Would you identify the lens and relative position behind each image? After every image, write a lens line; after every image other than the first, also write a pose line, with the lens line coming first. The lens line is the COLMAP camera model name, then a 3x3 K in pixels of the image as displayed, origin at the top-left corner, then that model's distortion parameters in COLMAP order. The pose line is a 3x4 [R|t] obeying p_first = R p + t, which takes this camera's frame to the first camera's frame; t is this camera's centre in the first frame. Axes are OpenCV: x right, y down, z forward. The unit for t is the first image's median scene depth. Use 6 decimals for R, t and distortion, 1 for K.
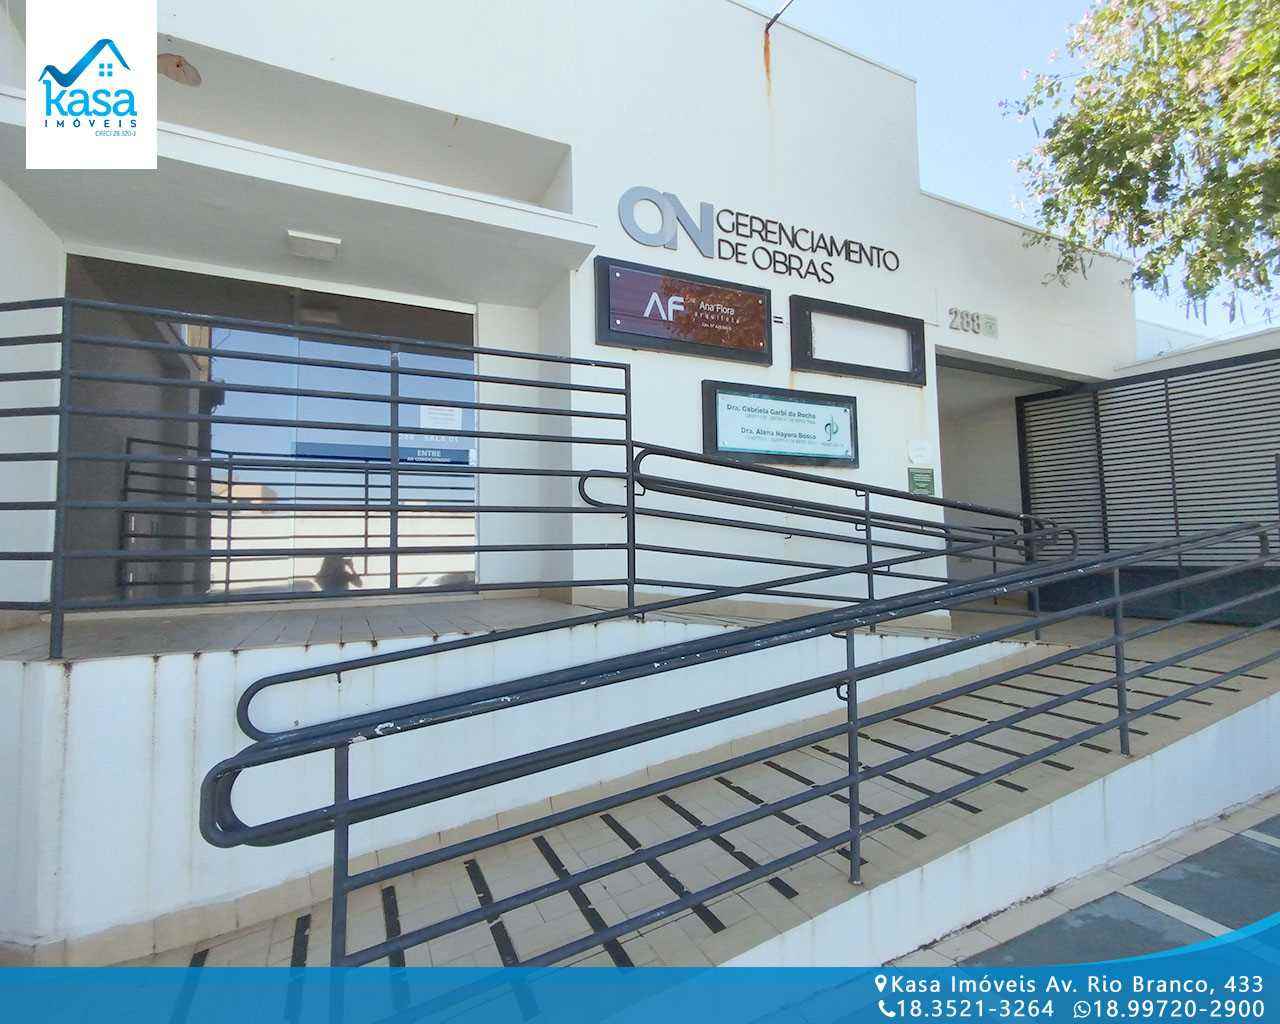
lens RADIAL K [[637.0, 0, 640.0], [0, 637.0, 512.0], [0, 0, 1]] dist [-0.001881, -0.000484]
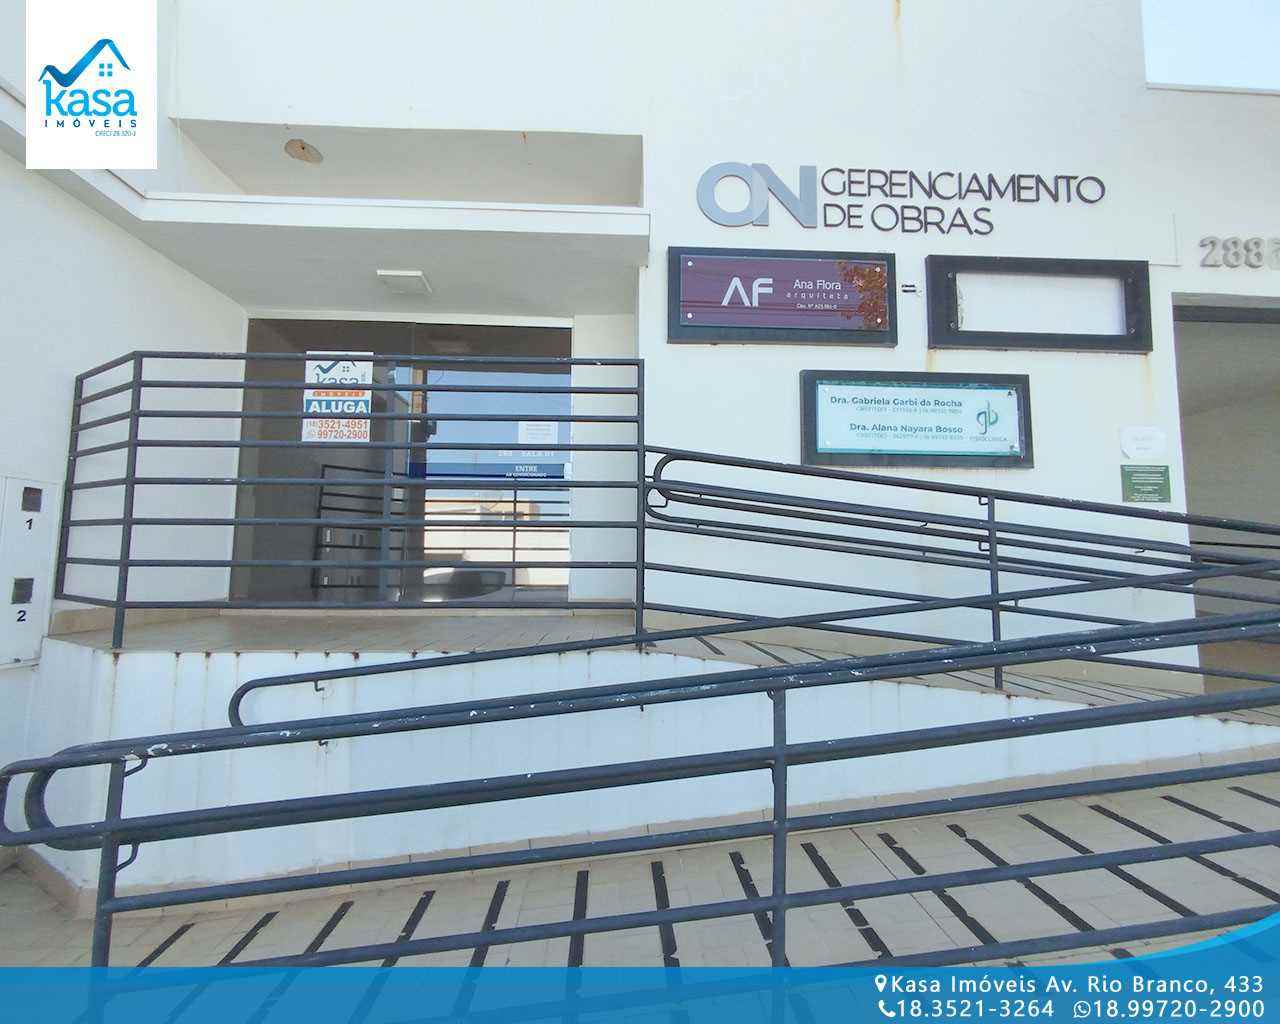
lens RADIAL K [[644.0, 0, 640.0], [0, 644.0, 512.0], [0, 0, 1]] dist [-0.023022, 0.021044]
pose [[0.922448, -0.010024, -0.385991, 0.226677], [0.001855, 0.999767, -0.021529, -0.000340], [0.386117, 0.019143, 0.922251, 0.126221]]
